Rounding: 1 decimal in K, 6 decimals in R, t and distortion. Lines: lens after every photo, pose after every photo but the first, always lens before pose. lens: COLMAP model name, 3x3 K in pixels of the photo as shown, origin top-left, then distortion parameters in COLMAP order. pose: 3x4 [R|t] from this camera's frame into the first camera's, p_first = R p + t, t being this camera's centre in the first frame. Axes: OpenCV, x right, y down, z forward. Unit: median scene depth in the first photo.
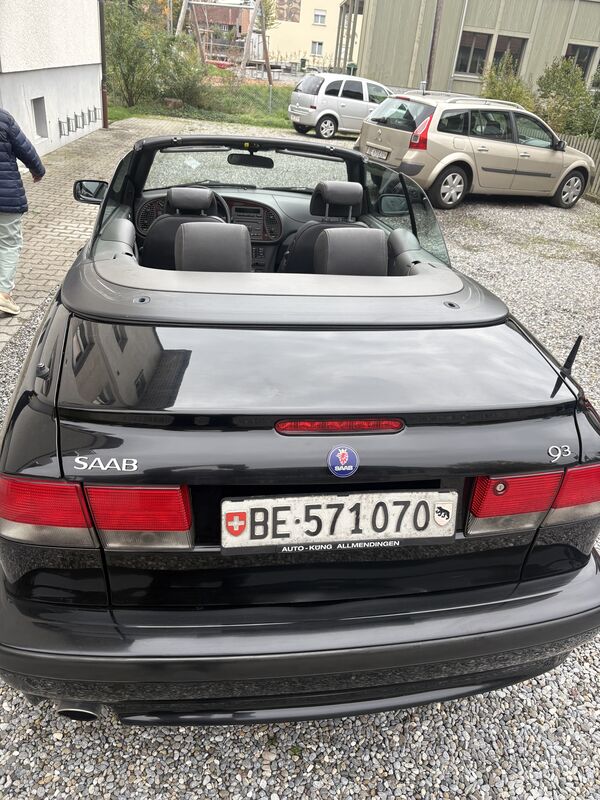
lens RADIAL K [[605.8, 0, 300.0], [0, 605.8, 400.0], [0, 0, 1]] dist [0.116332, -0.119898]
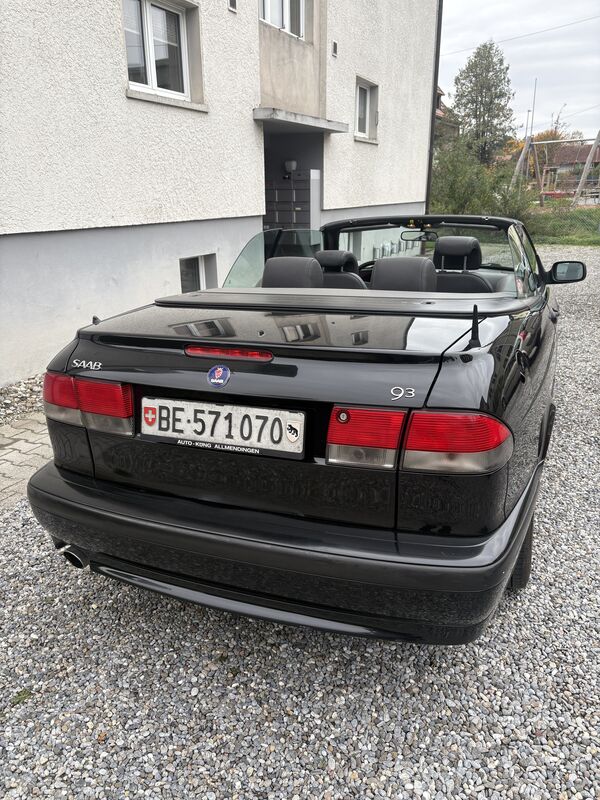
lens RADIAL K [[605.8, 0, 300.0], [0, 605.8, 400.0], [0, 0, 1]] dist [0.116332, -0.119898]
pose [[0.853693, 0.066267, -0.516543, 0.874008], [-0.169463, 0.973237, -0.155216, 0.314434], [0.492433, 0.220041, 0.842076, -0.011699]]
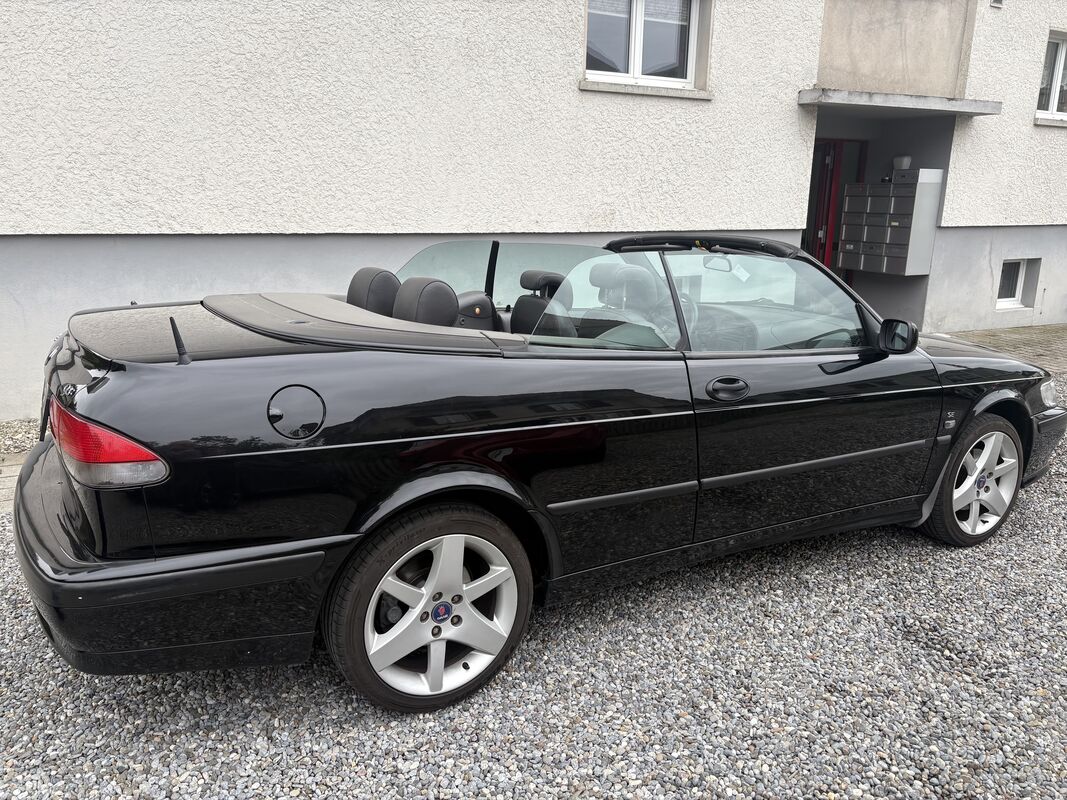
lens RADIAL K [[810.1, 0, 533.5], [0, 810.1, 400.0], [0, 0, 1]] dist [0.016540, -0.009575]
pose [[0.361528, 0.138625, -0.921998, 2.152202], [-0.435652, 0.899411, -0.035597, -0.208627], [0.824321, 0.414540, 0.385554, 1.205939]]
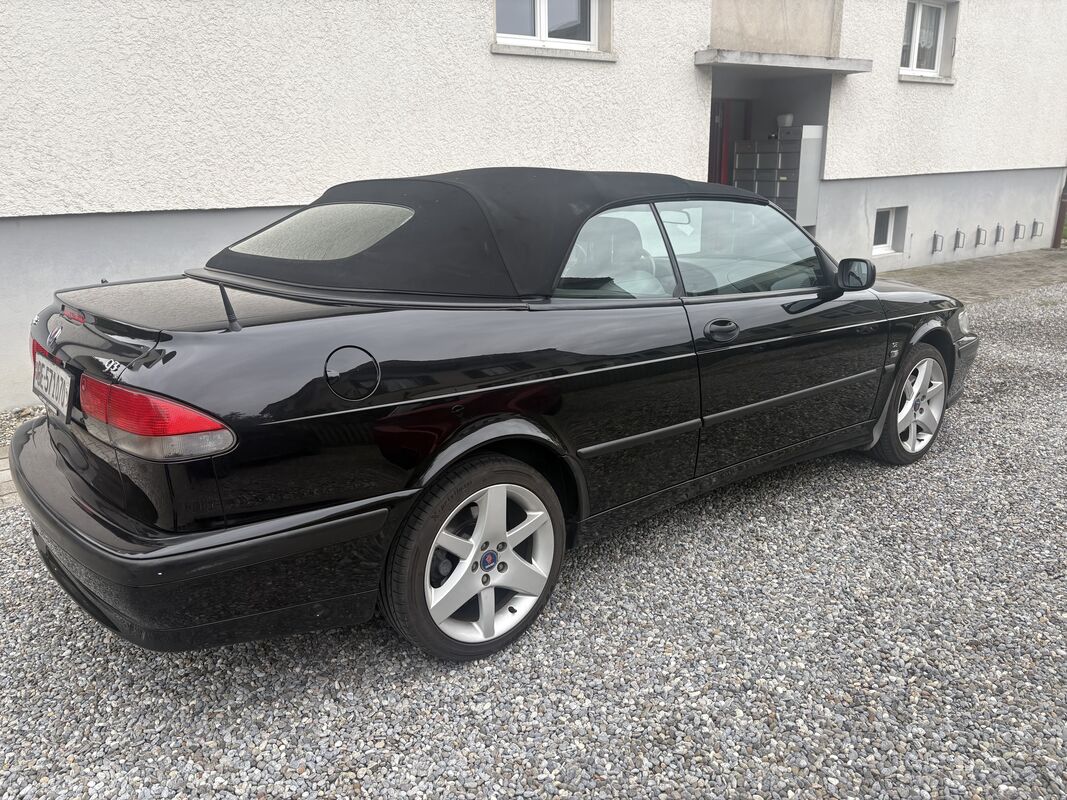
lens RADIAL K [[810.1, 0, 533.5], [0, 810.1, 400.0], [0, 0, 1]] dist [0.016540, -0.009575]
pose [[0.503075, 0.137403, -0.853251, 2.070872], [-0.360709, 0.930560, -0.062821, -0.026929], [0.785369, 0.339379, 0.517704, 0.925940]]
